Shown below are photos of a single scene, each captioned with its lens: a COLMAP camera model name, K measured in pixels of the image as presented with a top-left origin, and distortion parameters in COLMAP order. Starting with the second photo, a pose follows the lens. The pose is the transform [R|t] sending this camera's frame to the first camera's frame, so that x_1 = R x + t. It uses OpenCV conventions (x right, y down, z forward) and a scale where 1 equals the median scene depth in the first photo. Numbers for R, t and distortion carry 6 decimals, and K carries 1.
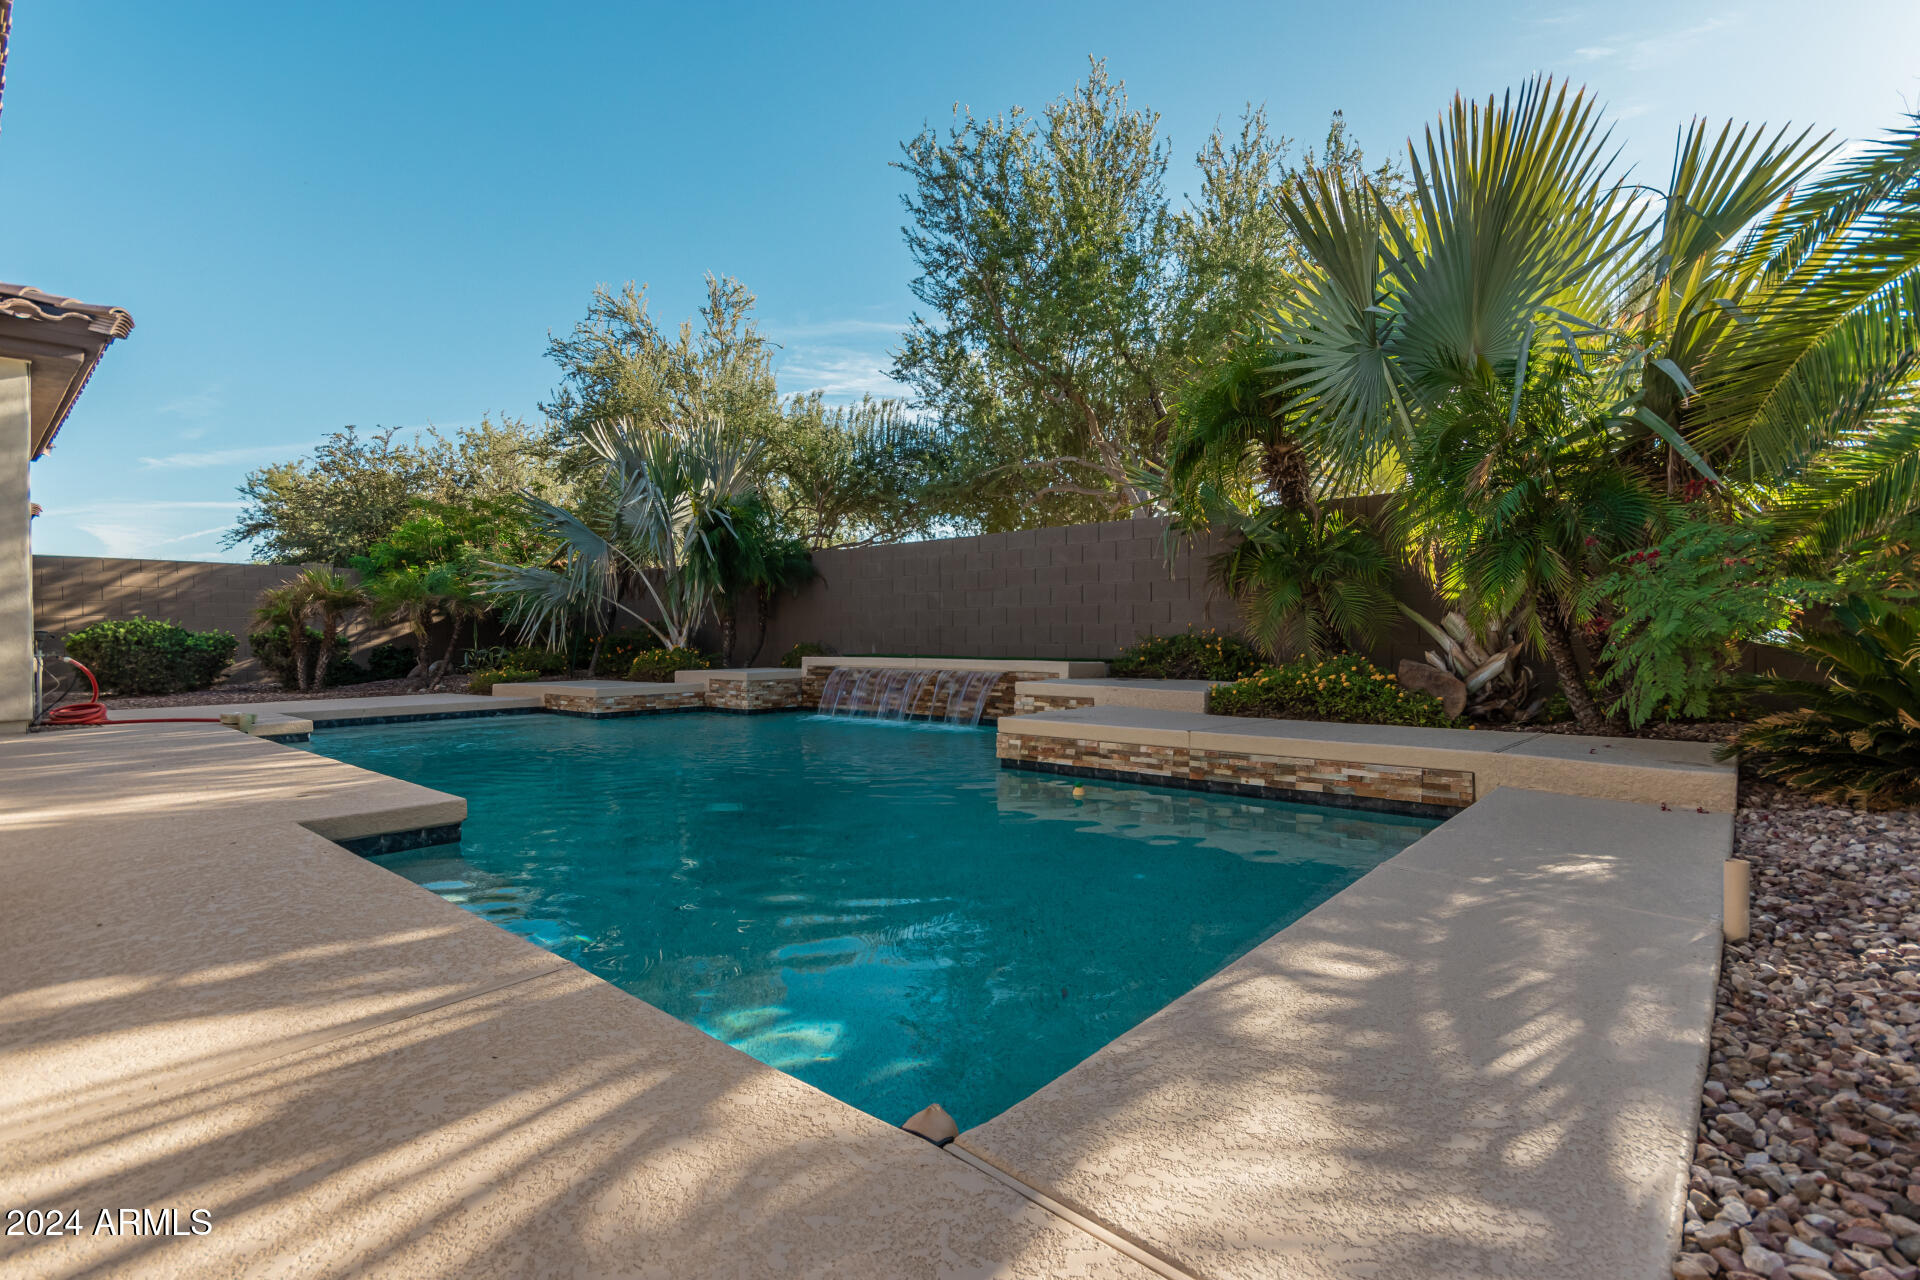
lens RADIAL K [[904.5, 0, 948.8], [0, 904.5, 634.2], [0, 0, 1]] dist [0.018714, 0.000366]
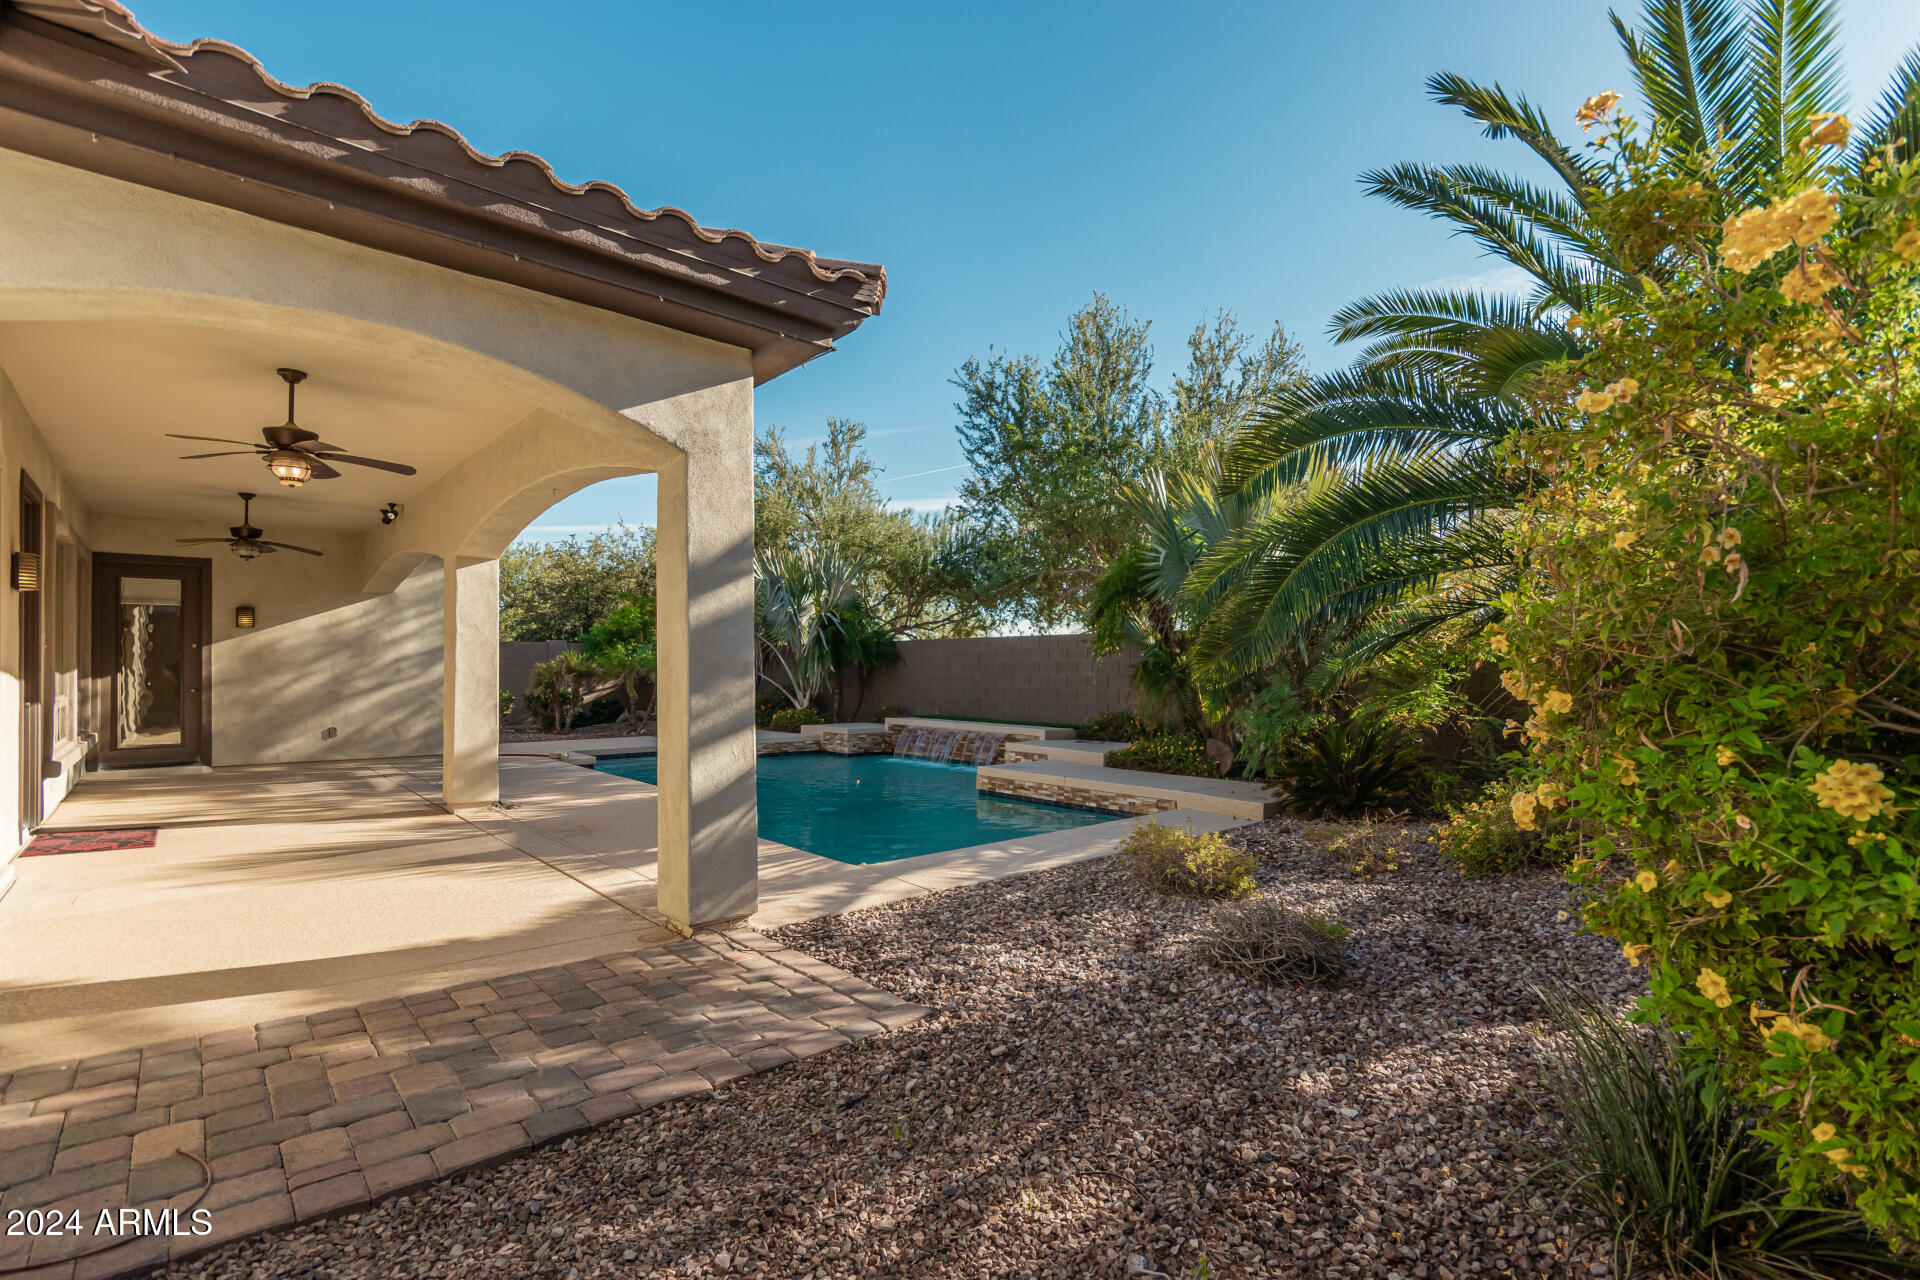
lens RADIAL K [[904.5, 0, 964.4], [0, 904.5, 644.9], [0, 0, 1]] dist [0.018714, 0.000366]
pose [[0.993725, 0.007595, -0.111594, 0.126233], [-0.010041, 0.999721, -0.021367, -0.061481], [0.111401, 0.022354, 0.993524, -0.439389]]
